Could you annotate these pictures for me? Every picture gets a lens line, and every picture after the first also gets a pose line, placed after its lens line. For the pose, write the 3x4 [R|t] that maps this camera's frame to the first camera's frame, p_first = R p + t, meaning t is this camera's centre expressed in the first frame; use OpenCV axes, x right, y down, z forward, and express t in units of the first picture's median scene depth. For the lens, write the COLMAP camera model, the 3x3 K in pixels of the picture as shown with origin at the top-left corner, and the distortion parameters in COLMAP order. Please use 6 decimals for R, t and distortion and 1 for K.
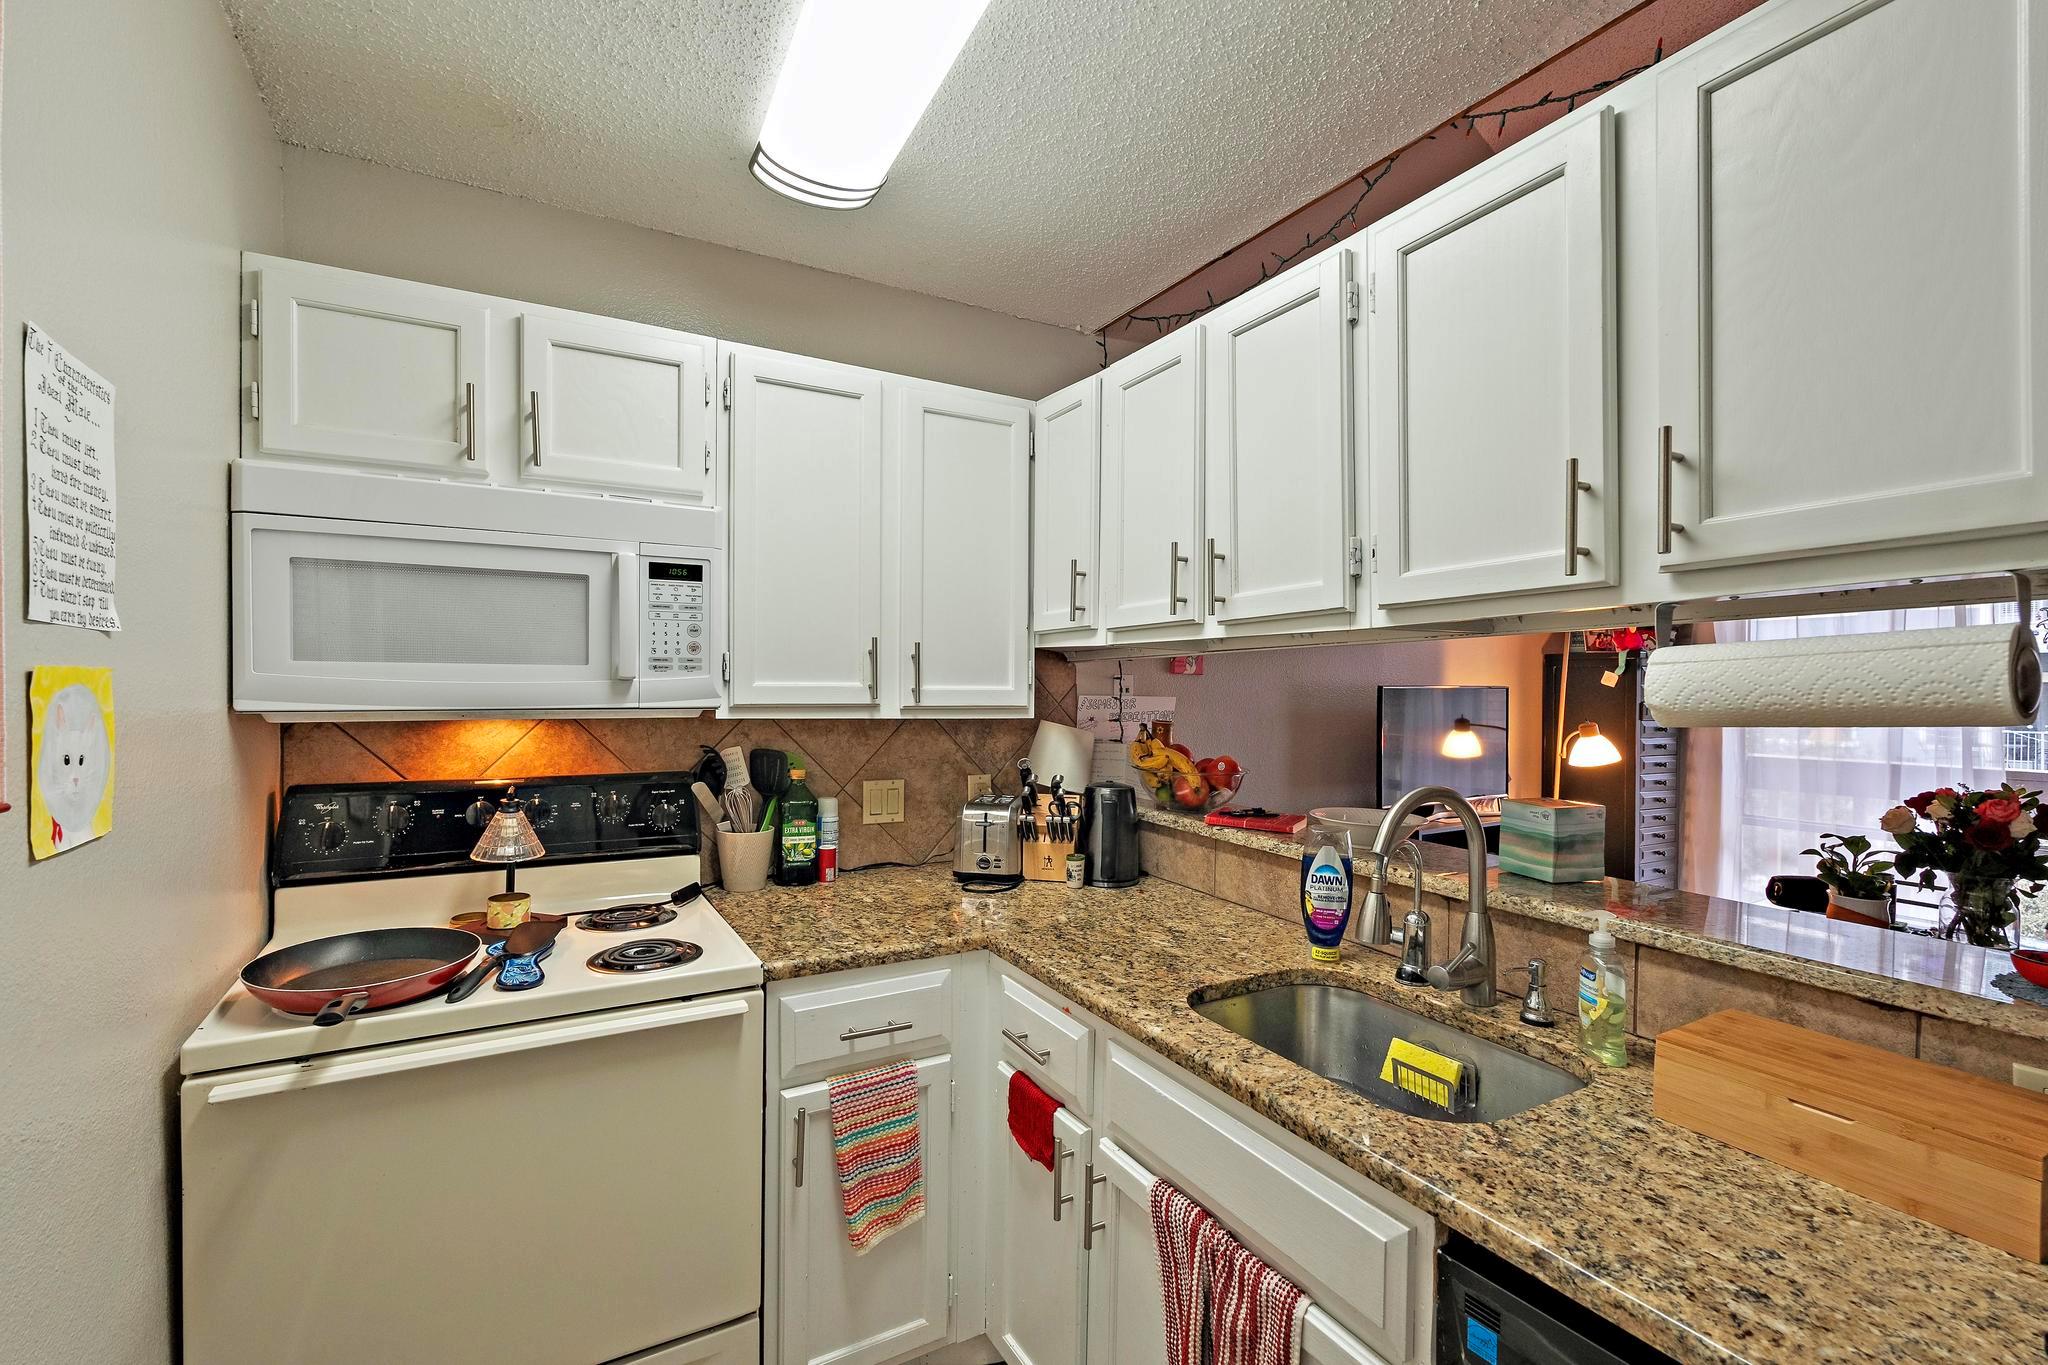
lens RADIAL K [[890.3, 0, 1020.2], [0, 890.3, 691.5], [0, 0, 1]] dist [-0.005086, 0.000813]
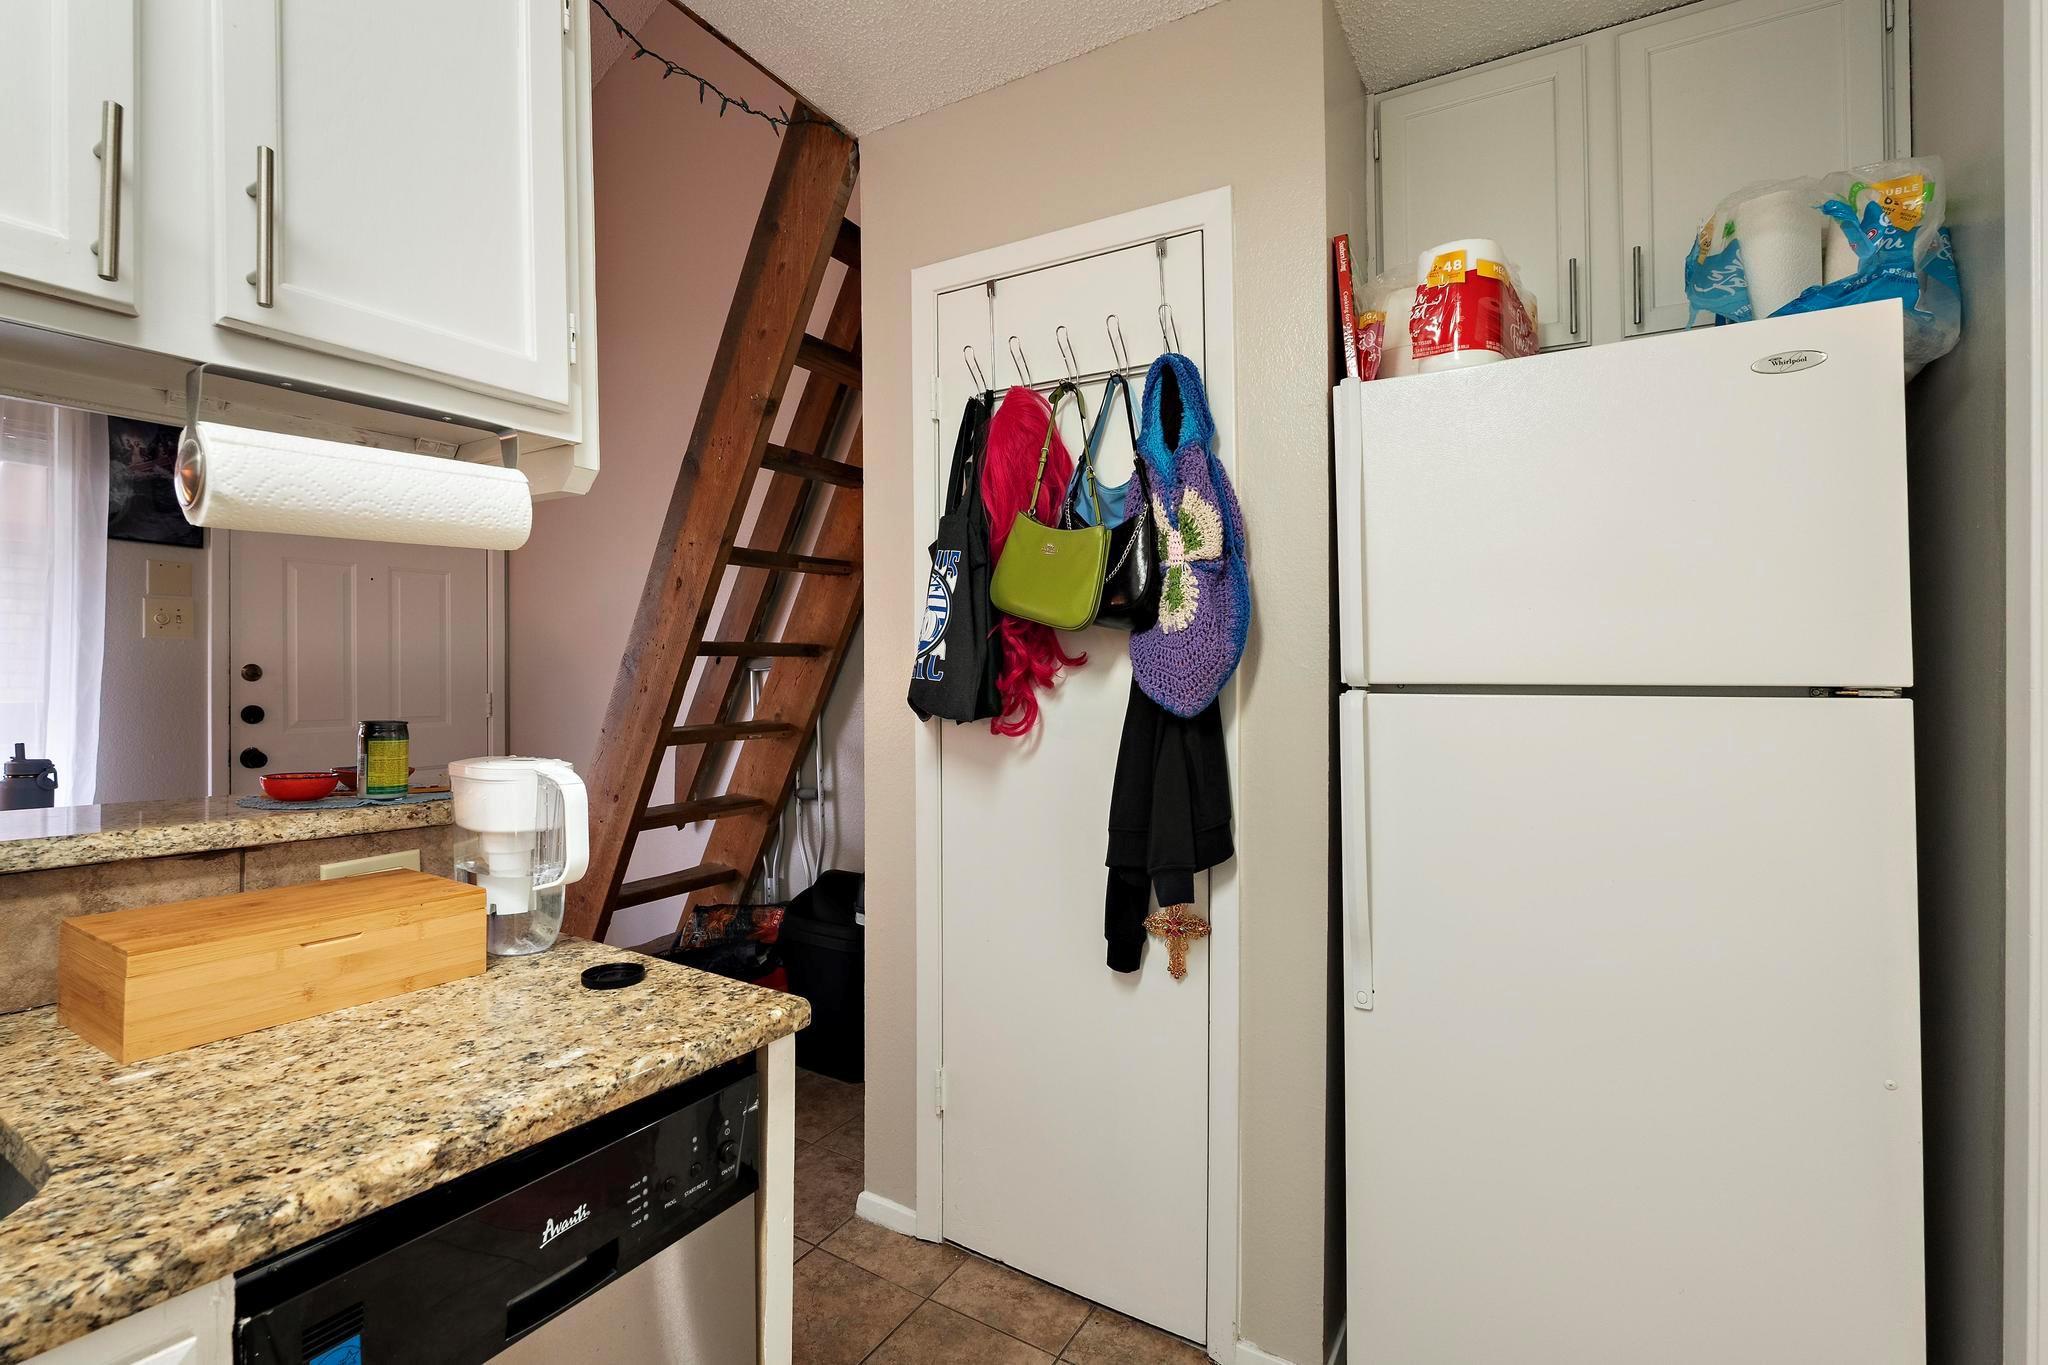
lens RADIAL K [[956.1, 0, 1027.4], [0, 956.1, 669.2], [0, 0, 1]] dist [0.005143, 0.000732]
pose [[-0.493623, -0.006537, 0.869652, -0.202378], [-0.010645, 0.999942, 0.001474, 0.089681], [-0.869611, -0.008530, -0.493664, 0.458763]]
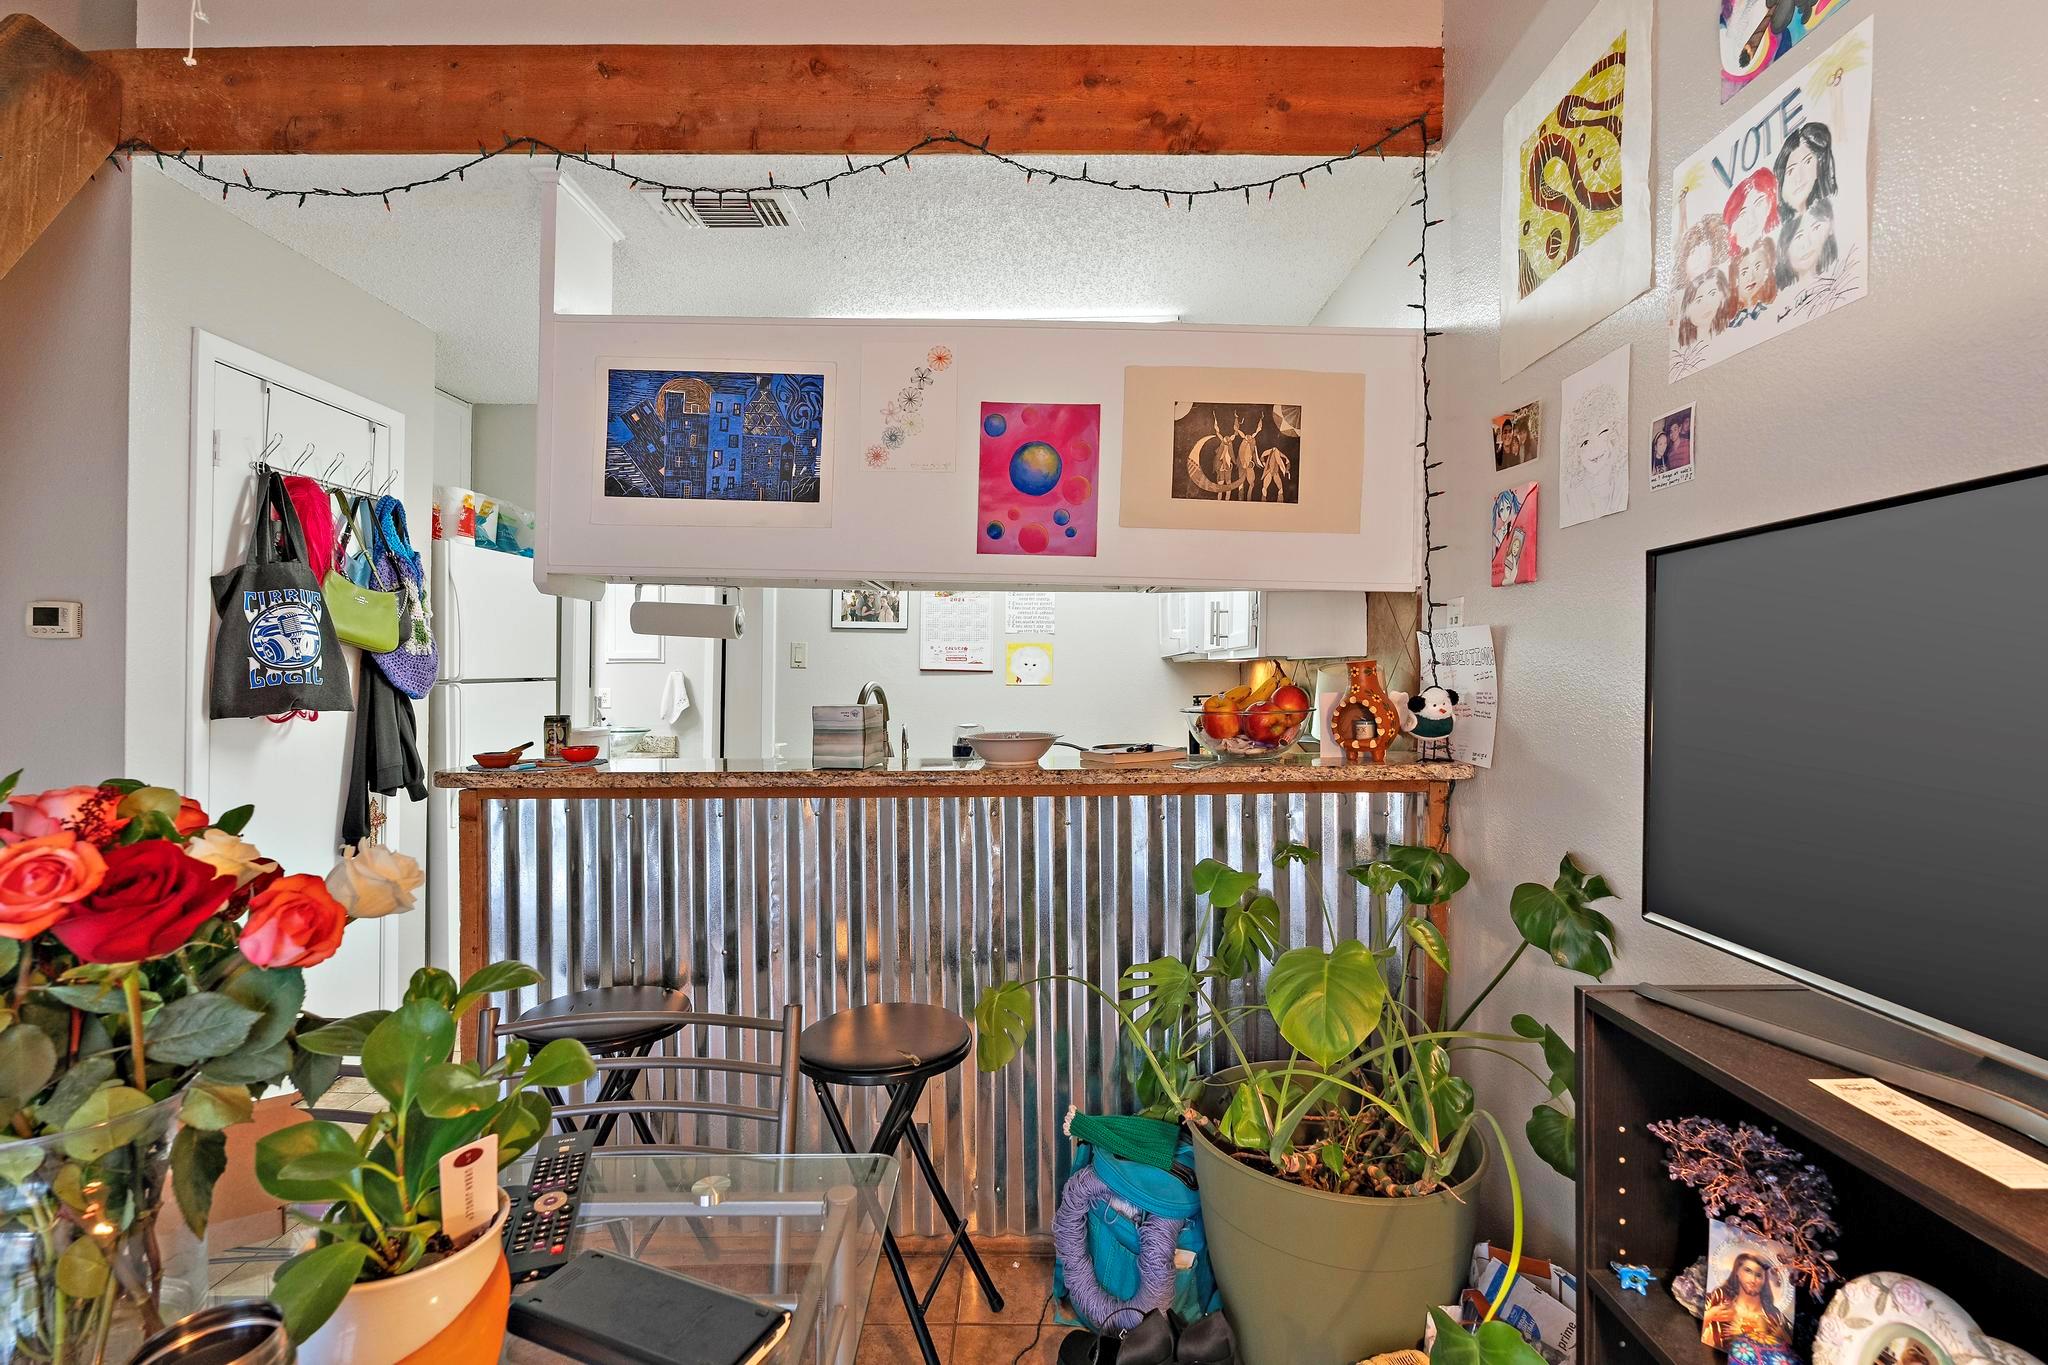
lens RADIAL K [[890.3, 0, 1043.3], [0, 890.3, 685.9], [0, 0, 1]] dist [-0.005086, 0.000813]
pose [[-0.487356, -0.002498, -0.873200, 1.400567], [-0.016366, 0.999846, 0.006274, 0.081172], [0.873050, 0.017349, -0.487322, 1.667213]]
